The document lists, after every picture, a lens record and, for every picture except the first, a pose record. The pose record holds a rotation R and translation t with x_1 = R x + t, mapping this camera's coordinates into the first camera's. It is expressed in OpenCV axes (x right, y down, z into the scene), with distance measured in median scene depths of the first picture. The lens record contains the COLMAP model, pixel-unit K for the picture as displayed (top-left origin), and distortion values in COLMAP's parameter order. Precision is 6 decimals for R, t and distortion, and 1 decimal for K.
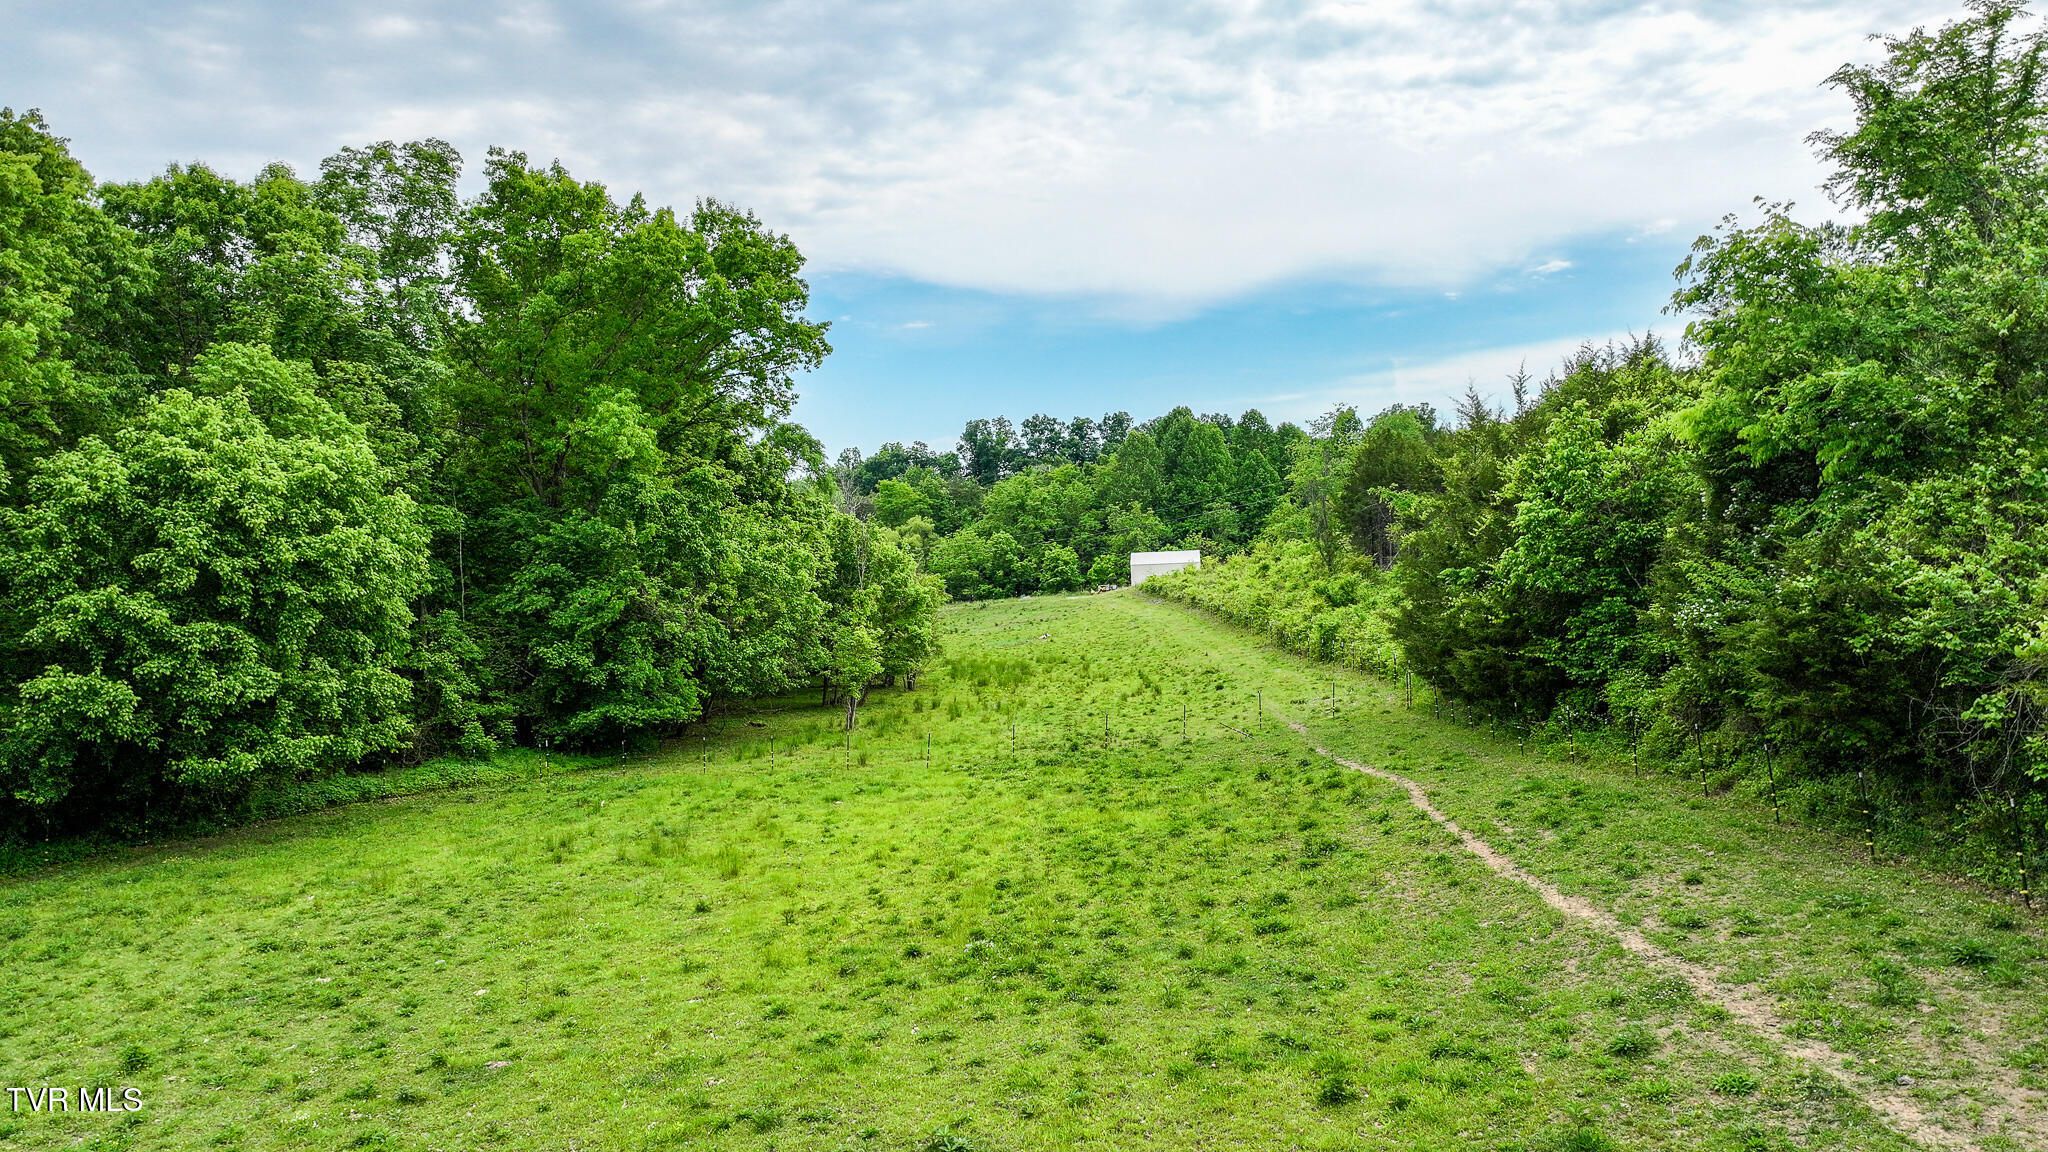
lens RADIAL K [[1439.5, 0, 1033.9], [0, 1439.5, 572.0], [0, 0, 1]] dist [0.008697, 0.008406]
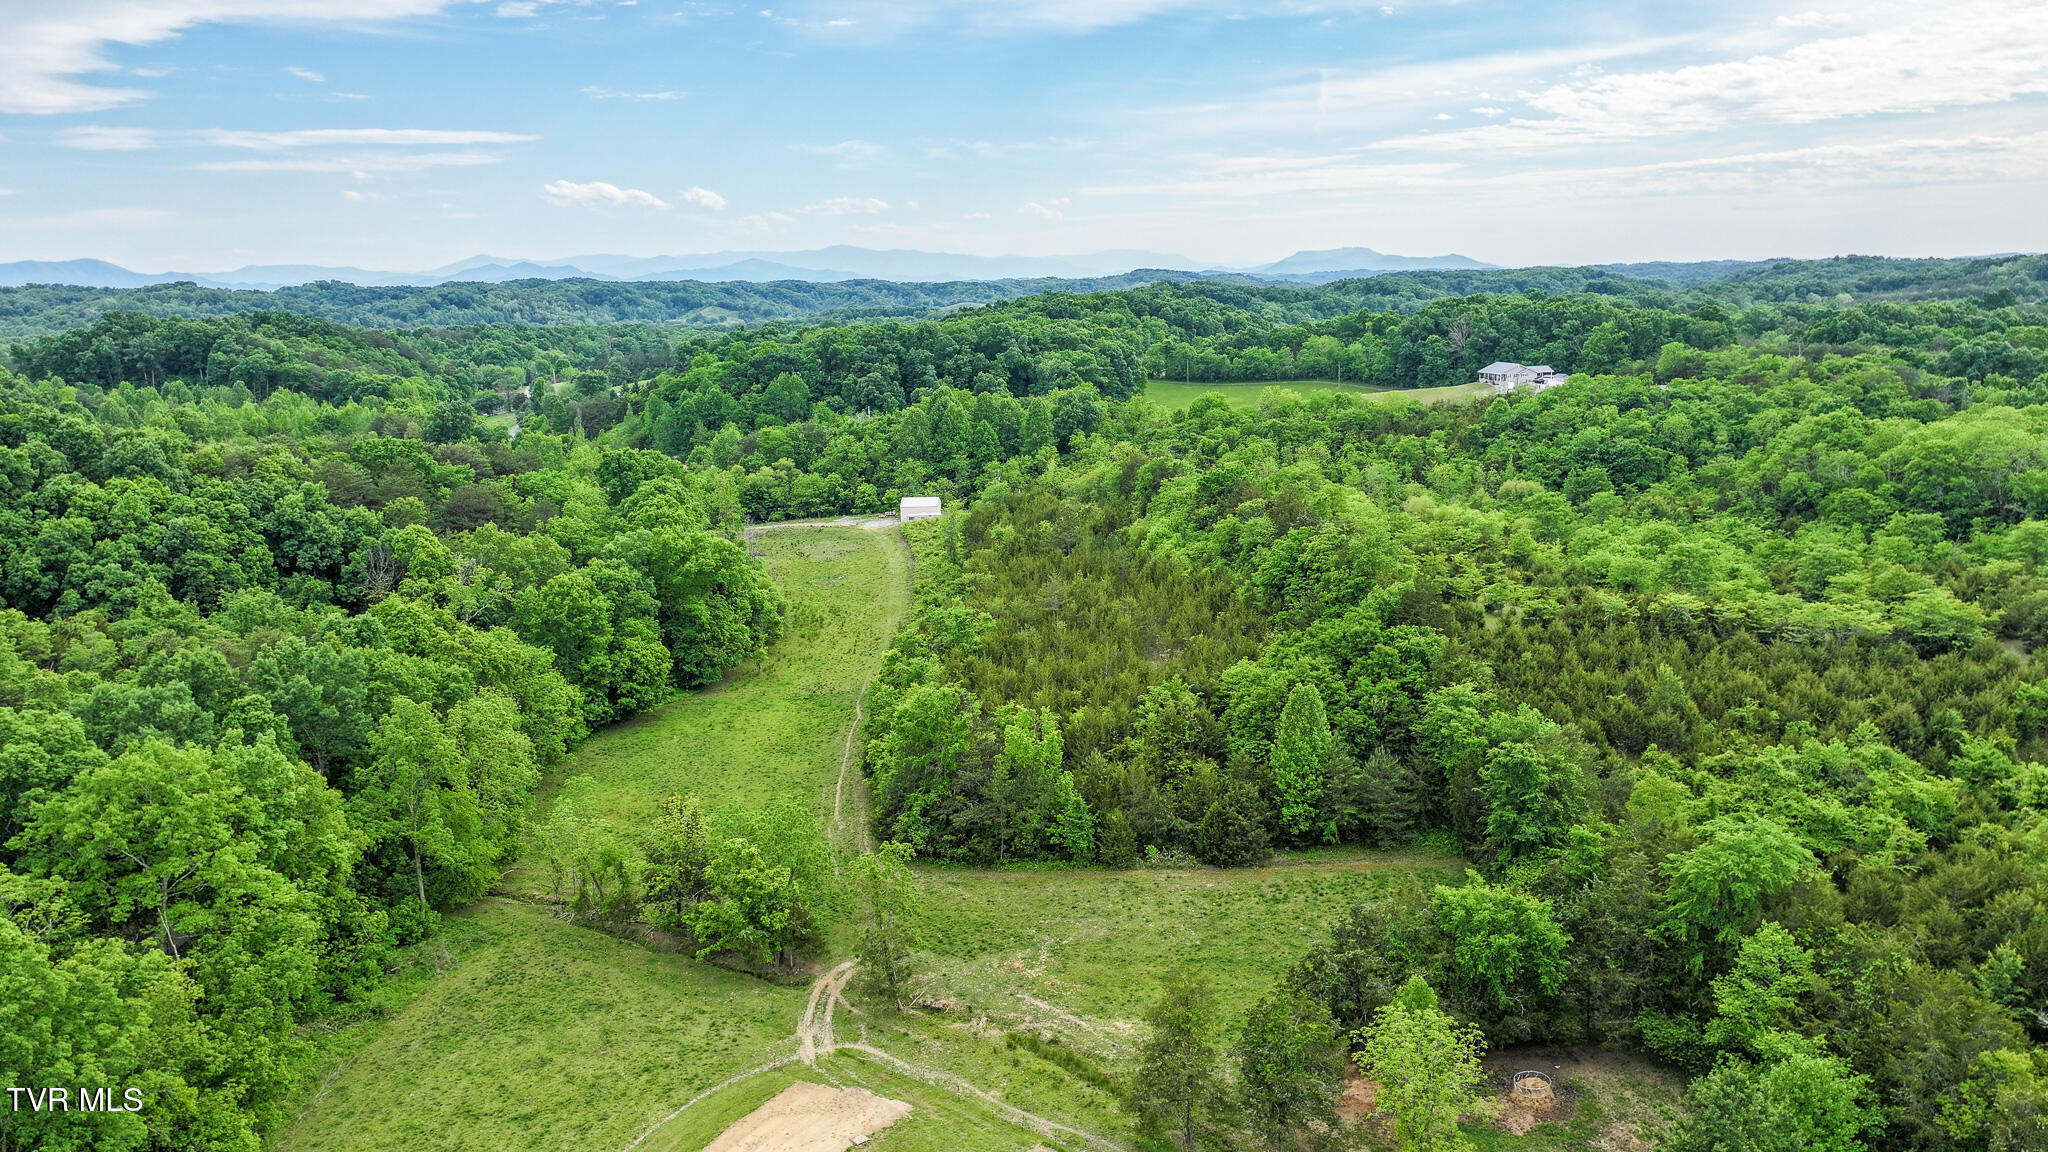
lens RADIAL K [[1439.5, 0, 1033.9], [0, 1439.5, 572.0], [0, 0, 1]] dist [0.008697, 0.008406]
pose [[0.996722, -0.001362, 0.080893, 0.079661], [-0.014285, 0.981186, 0.192536, -0.253955], [-0.079633, -0.193061, 0.977950, -0.758651]]
